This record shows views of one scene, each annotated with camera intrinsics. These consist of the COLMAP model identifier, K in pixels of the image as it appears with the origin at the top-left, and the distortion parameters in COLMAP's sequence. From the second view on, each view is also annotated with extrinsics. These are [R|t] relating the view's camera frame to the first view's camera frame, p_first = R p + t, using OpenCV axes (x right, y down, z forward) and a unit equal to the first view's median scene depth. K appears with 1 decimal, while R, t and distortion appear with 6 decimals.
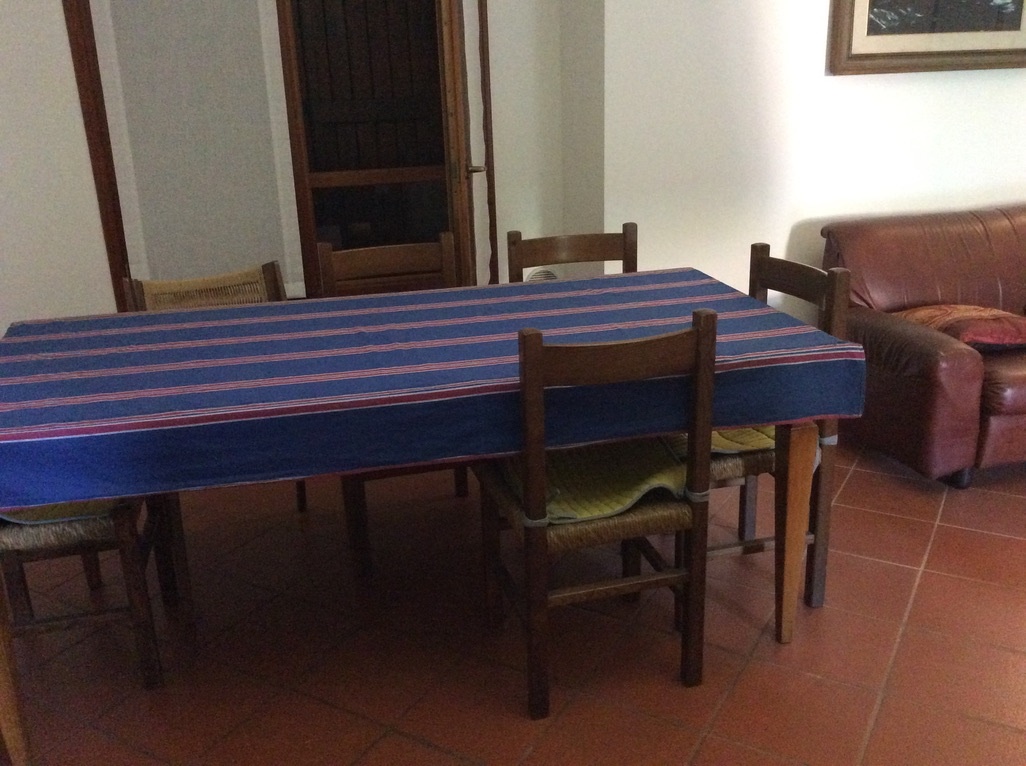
lens RADIAL K [[1122.4, 0, 513.0], [0, 1122.4, 383.0], [0, 0, 1]] dist [-0.020312, -0.025912]
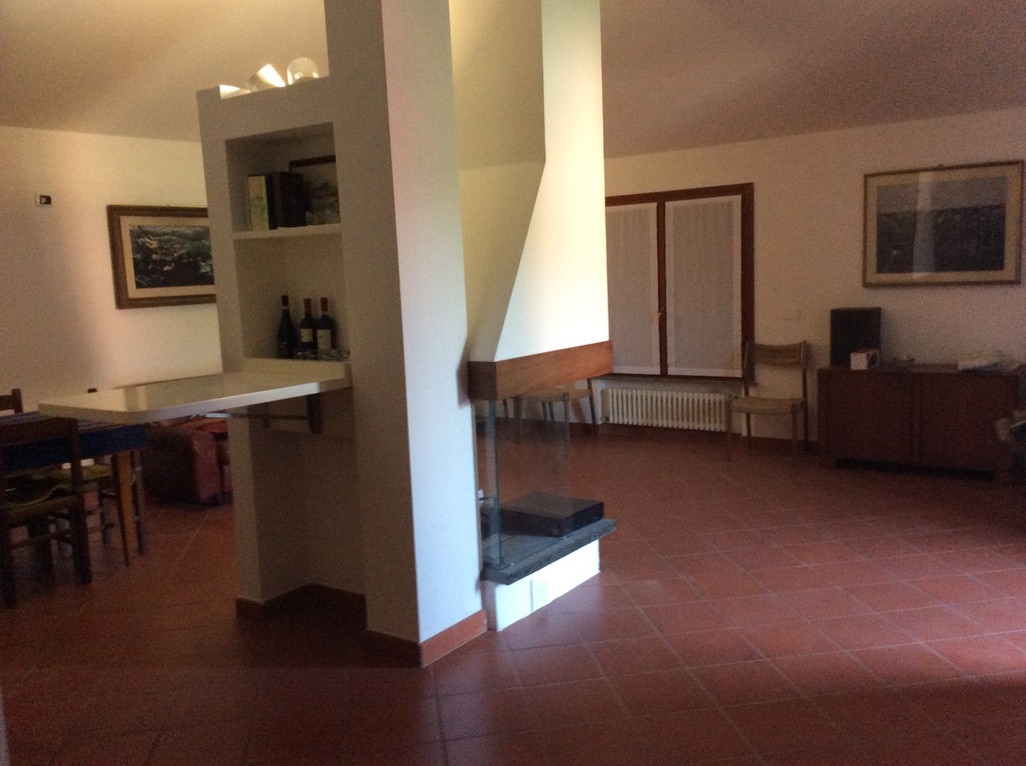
lens RADIAL K [[866.5, 0, 513.0], [0, 866.5, 383.0], [0, 0, 1]] dist [0.004064, -0.000382]
pose [[0.776437, -0.085588, 0.624356, -0.152399], [0.198746, 0.973431, -0.113717, 0.177015], [-0.598035, 0.212382, 0.772818, -0.616758]]
